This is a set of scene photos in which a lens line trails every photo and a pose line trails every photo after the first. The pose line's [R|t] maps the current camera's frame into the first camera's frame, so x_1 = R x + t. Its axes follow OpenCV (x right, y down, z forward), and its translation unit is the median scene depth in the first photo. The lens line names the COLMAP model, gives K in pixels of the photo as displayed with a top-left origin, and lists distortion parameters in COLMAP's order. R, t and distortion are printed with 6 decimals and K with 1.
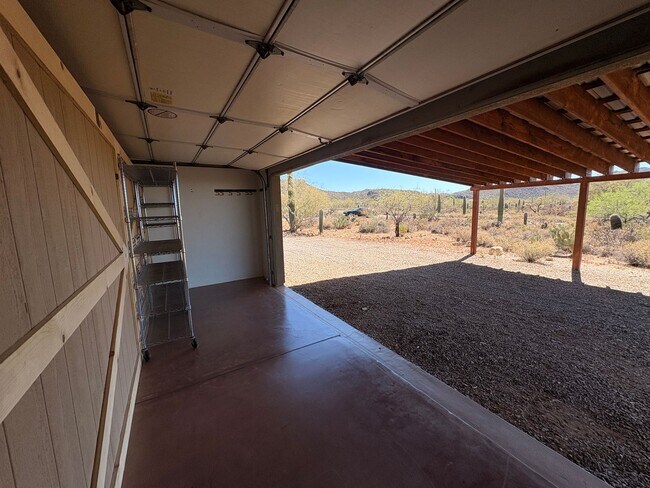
lens RADIAL K [[262.0, 0, 325.0], [0, 262.0, 244.0], [0, 0, 1]] dist [0.005499, -0.000329]
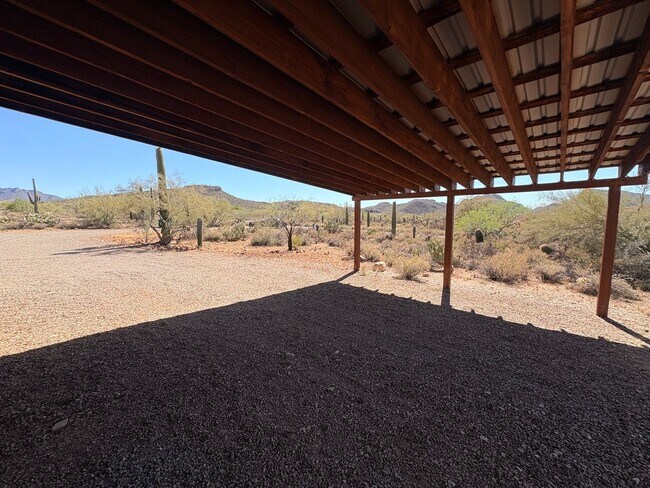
lens RADIAL K [[262.0, 0, 325.0], [0, 262.0, 244.0], [0, 0, 1]] dist [0.005499, -0.000329]
pose [[0.955541, -0.002272, 0.294848, 0.228762], [0.014382, 0.999139, -0.038911, -0.023438], [-0.294506, 0.041421, 0.954752, 0.198688]]
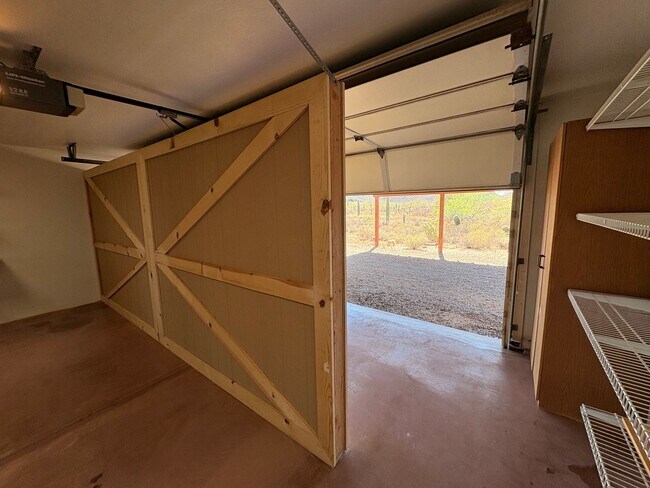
lens RADIAL K [[262.0, 0, 325.0], [0, 262.0, 244.0], [0, 0, 1]] dist [0.005499, -0.000329]
pose [[0.930640, -0.043043, 0.363396, -0.157517], [0.045307, 0.998970, 0.002294, 0.014715], [-0.363120, 0.014329, 0.931632, -0.117621]]
